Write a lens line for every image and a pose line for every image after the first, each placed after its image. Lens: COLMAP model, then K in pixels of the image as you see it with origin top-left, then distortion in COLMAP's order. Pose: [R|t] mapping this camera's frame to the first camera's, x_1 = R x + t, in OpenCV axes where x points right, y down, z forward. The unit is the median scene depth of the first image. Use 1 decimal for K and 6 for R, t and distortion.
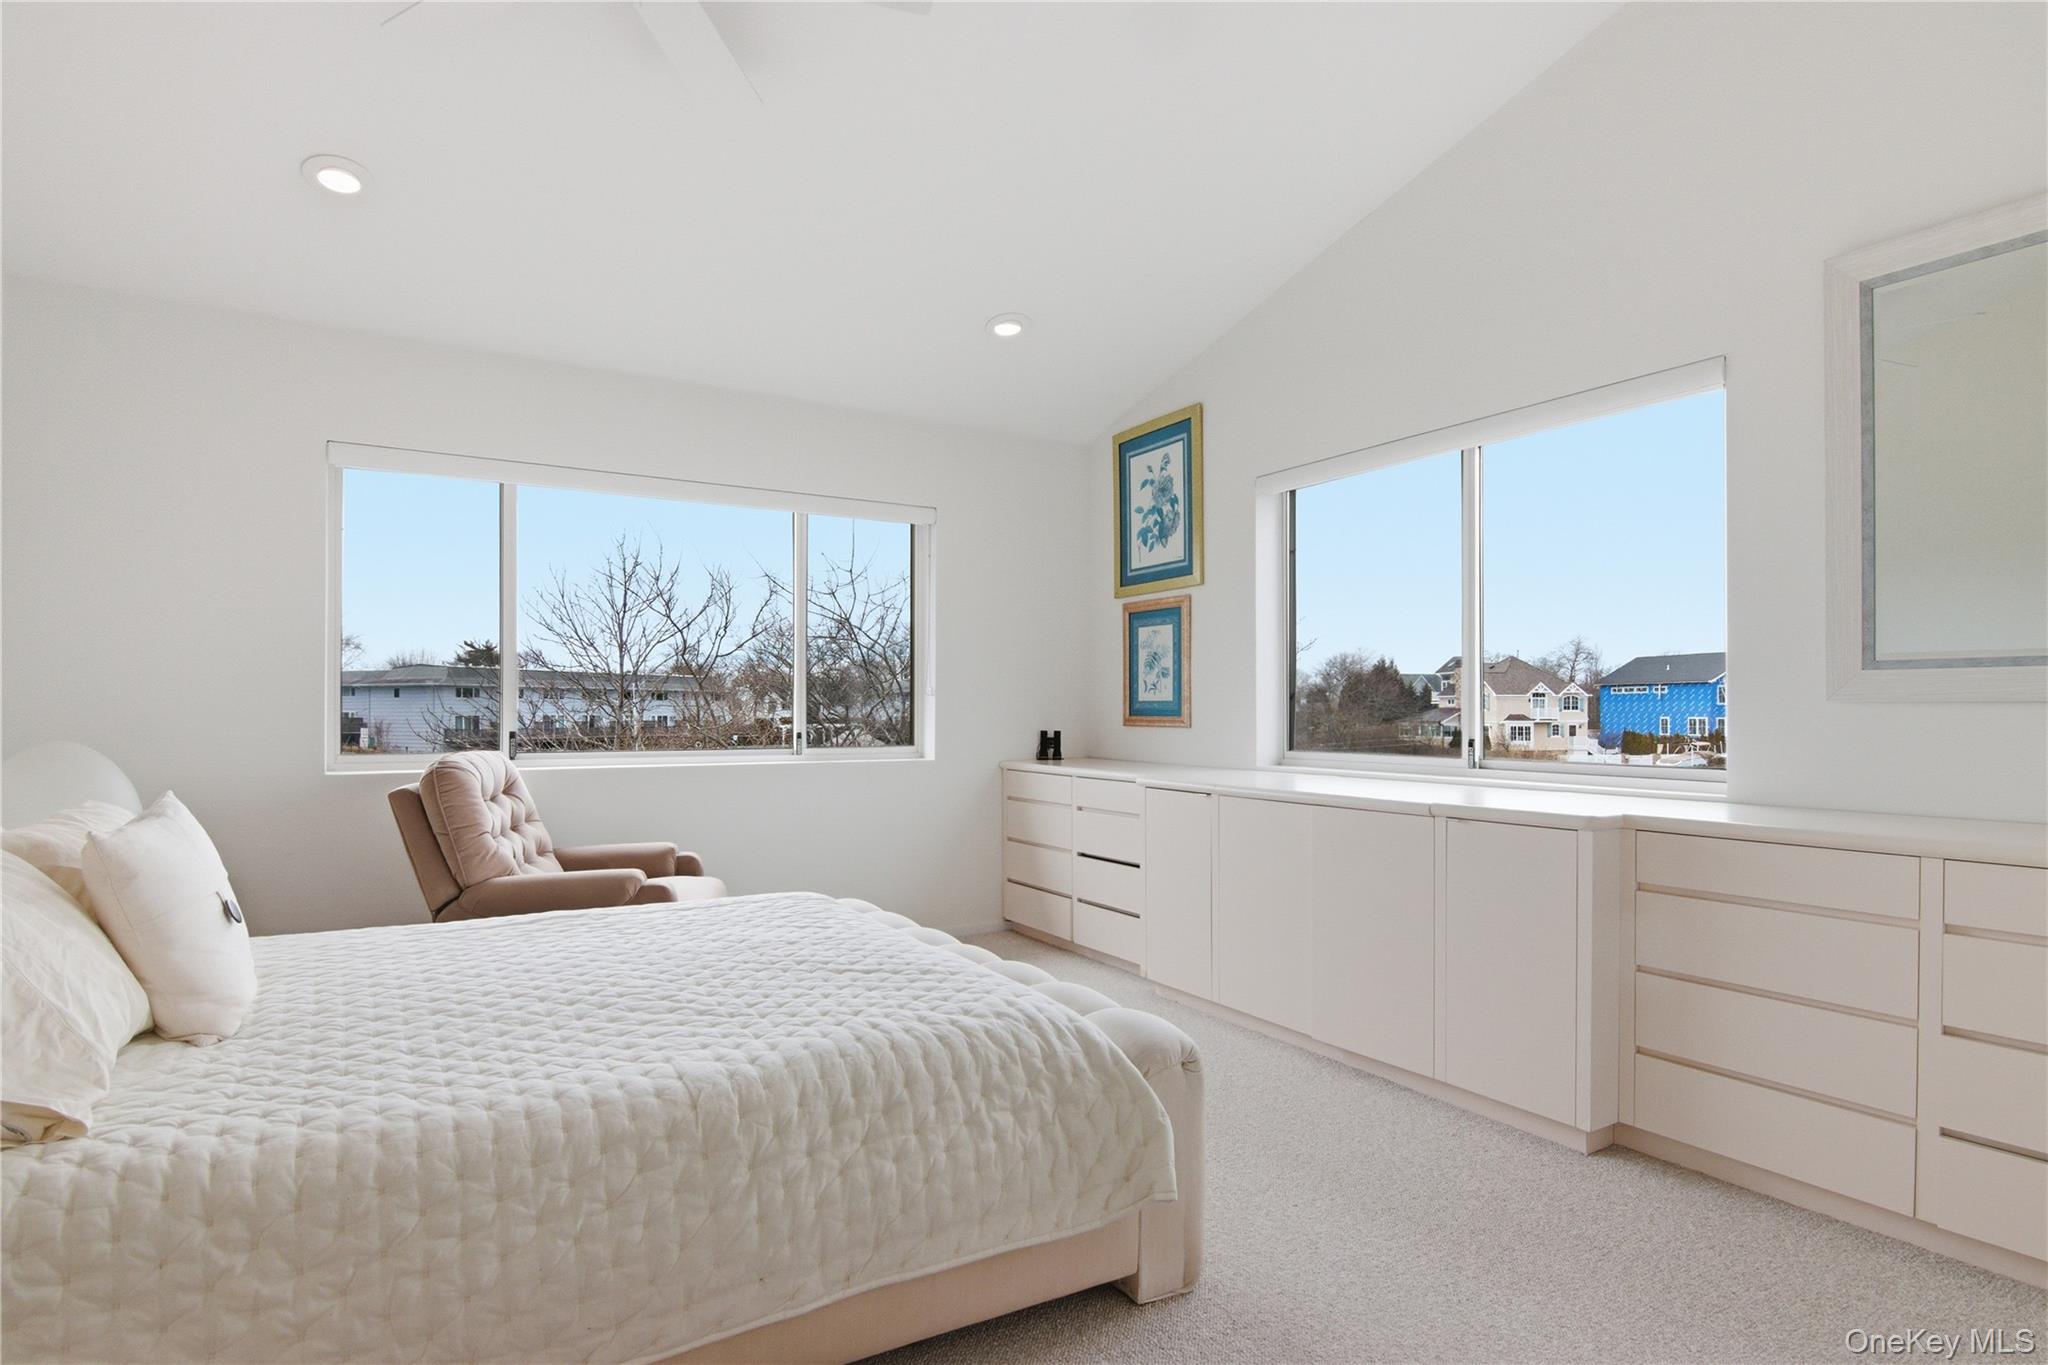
lens RADIAL K [[1096.3, 0, 1021.5], [0, 1096.3, 703.2], [0, 0, 1]] dist [-0.001026, -0.000368]
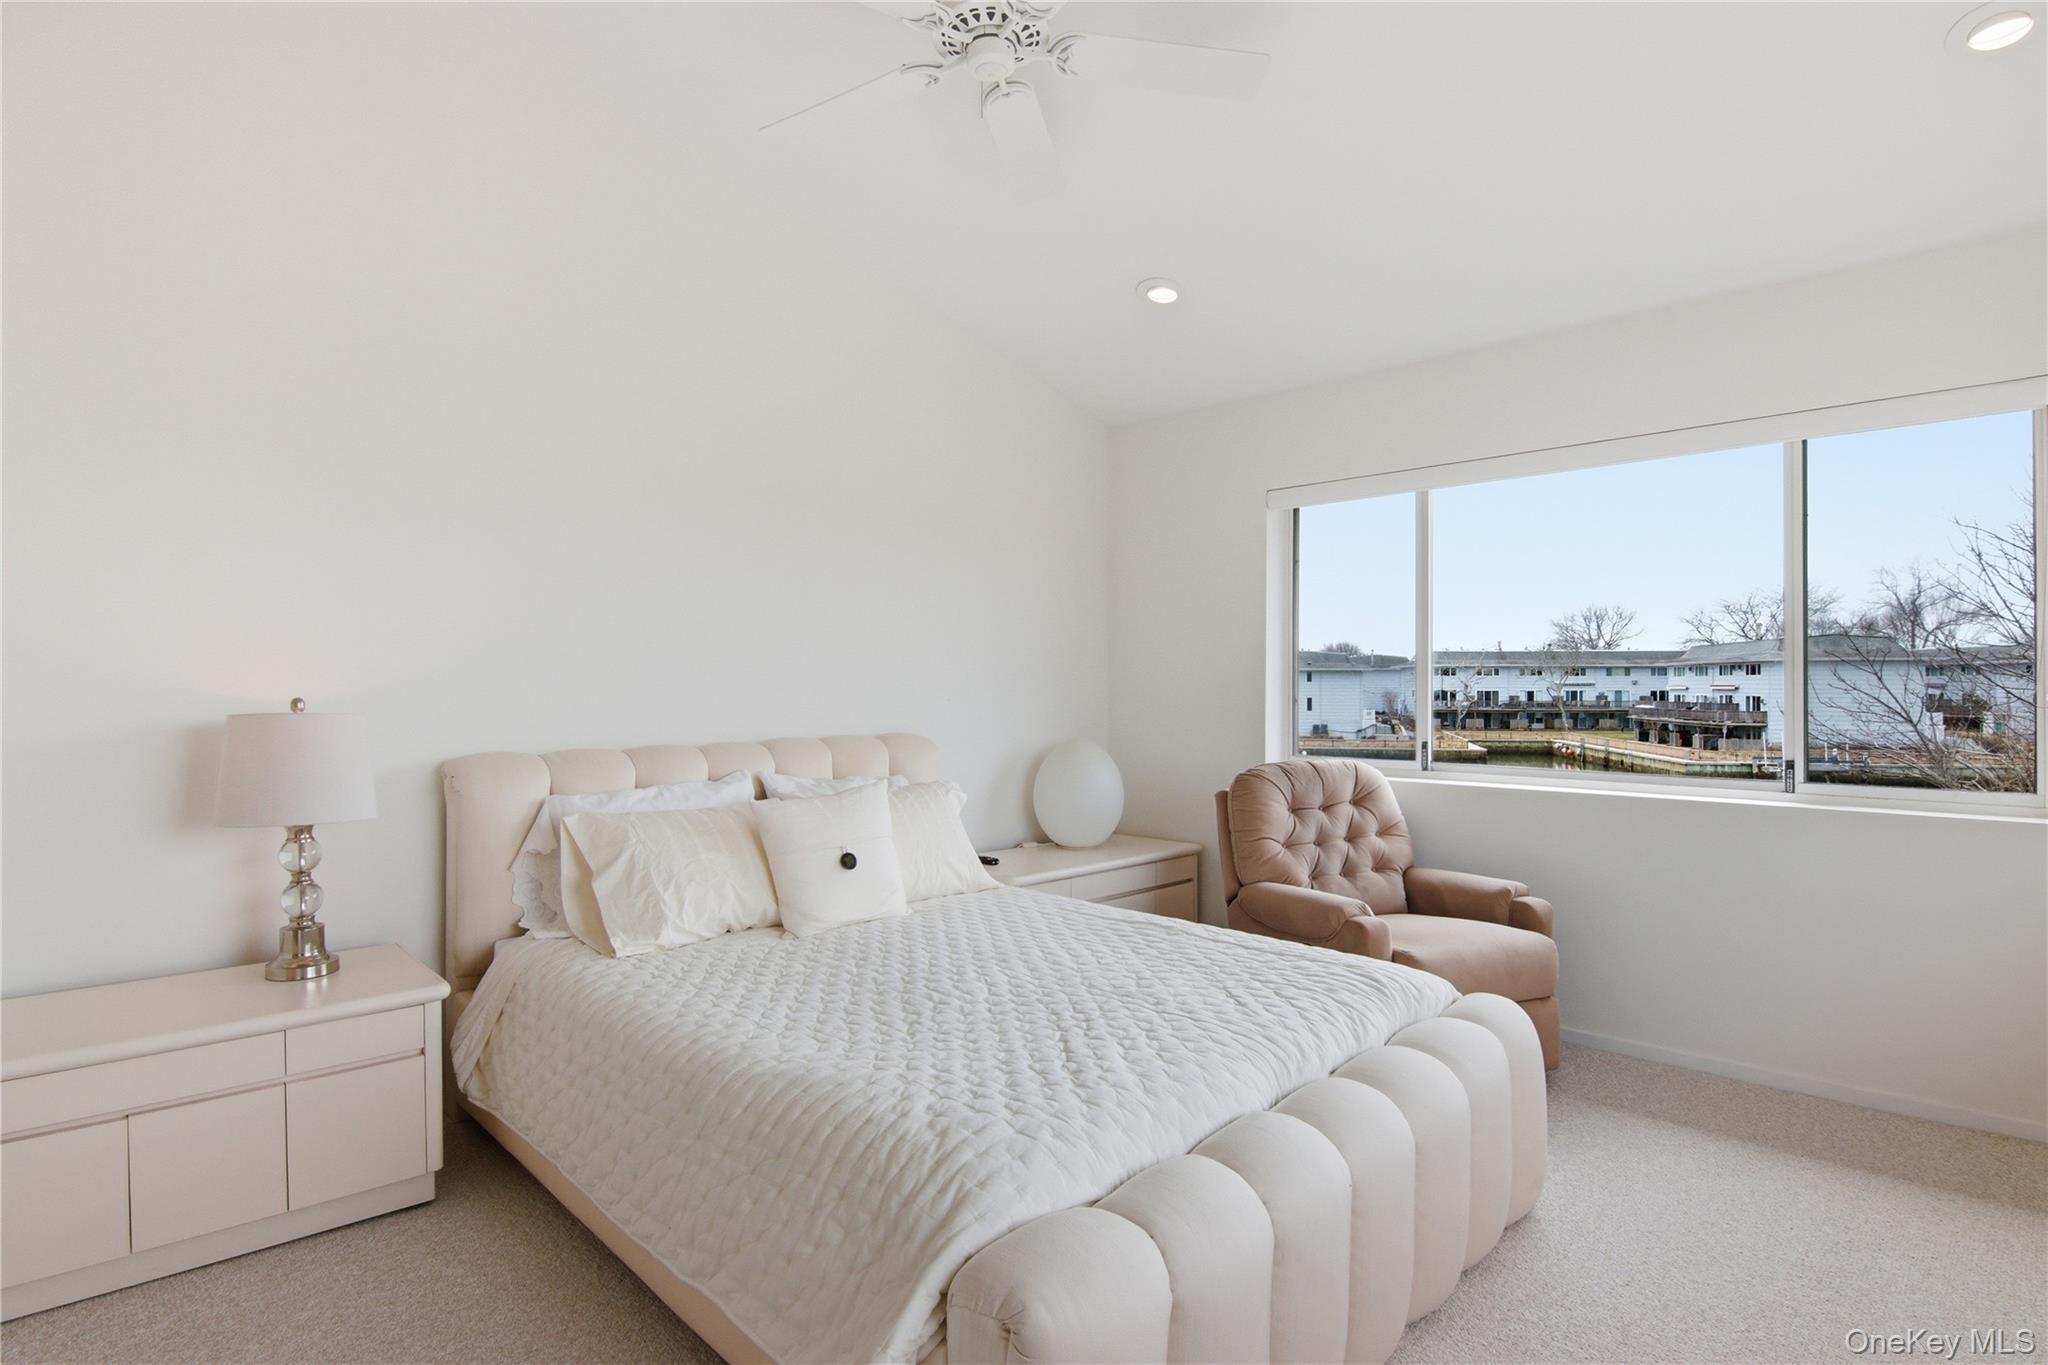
lens RADIAL K [[1063.9, 0, 1024.0], [0, 1063.9, 682.5], [0, 0, 1]] dist [-0.001837, -0.000253]
pose [[0.222320, -0.005992, -0.974955, 0.516716], [0.008437, 0.999955, -0.004222, -0.035380], [0.974937, -0.007287, 0.222361, 0.582523]]
